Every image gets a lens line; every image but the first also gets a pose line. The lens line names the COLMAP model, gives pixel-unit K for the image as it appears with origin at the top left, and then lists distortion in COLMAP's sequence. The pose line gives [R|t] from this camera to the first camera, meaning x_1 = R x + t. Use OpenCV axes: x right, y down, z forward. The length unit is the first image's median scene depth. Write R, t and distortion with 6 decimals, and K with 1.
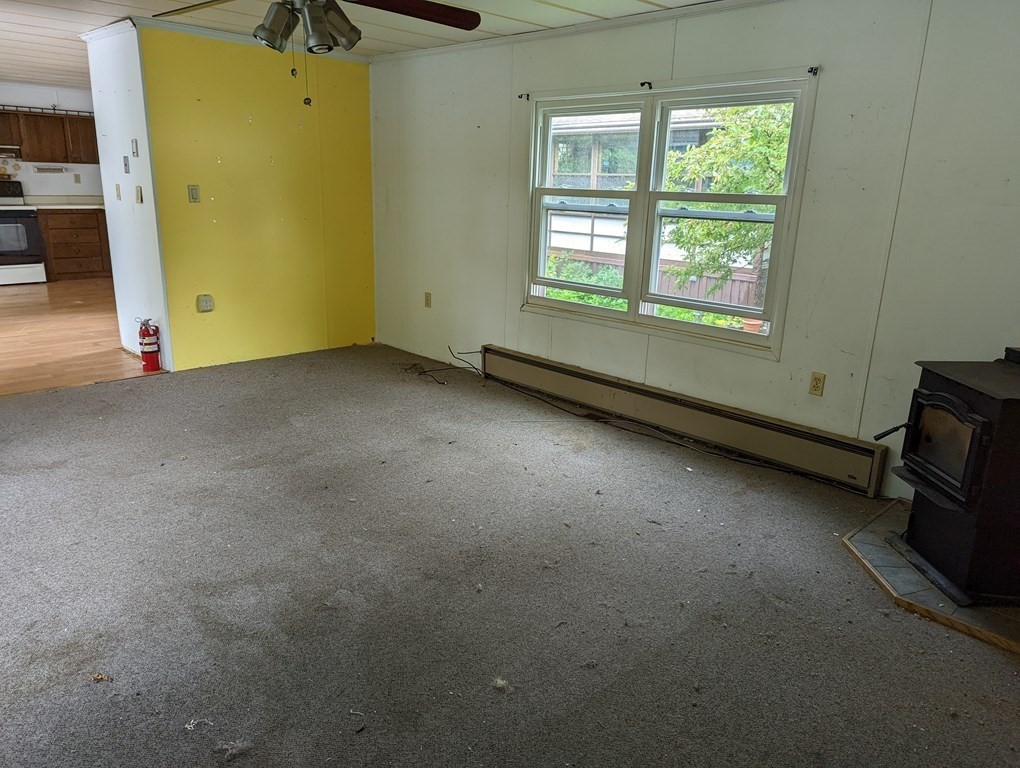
lens RADIAL K [[718.9, 0, 511.9], [0, 718.9, 376.0], [0, 0, 1]] dist [0.067843, -0.053152]
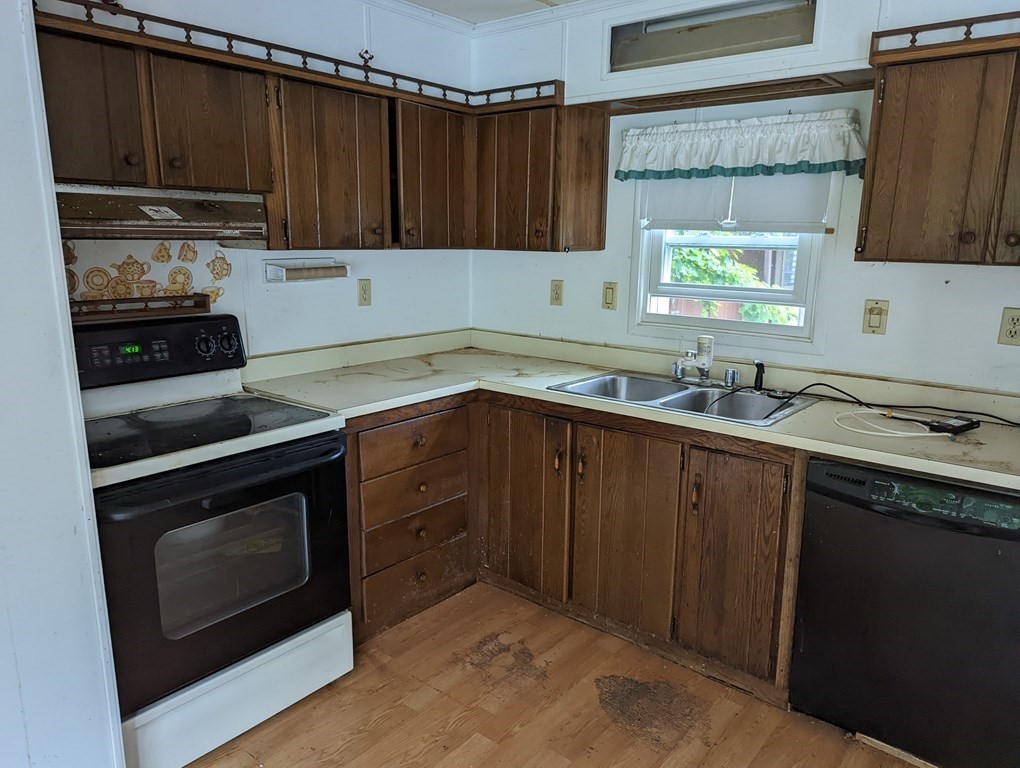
lens RADIAL K [[718.9, 0, 514.1], [0, 718.9, 388.3], [0, 0, 1]] dist [0.067843, -0.053152]
pose [[0.993319, -0.043923, 0.106712, -0.595727], [0.049758, 0.997373, -0.052646, -0.216862], [-0.104119, 0.057604, 0.992895, 0.708188]]
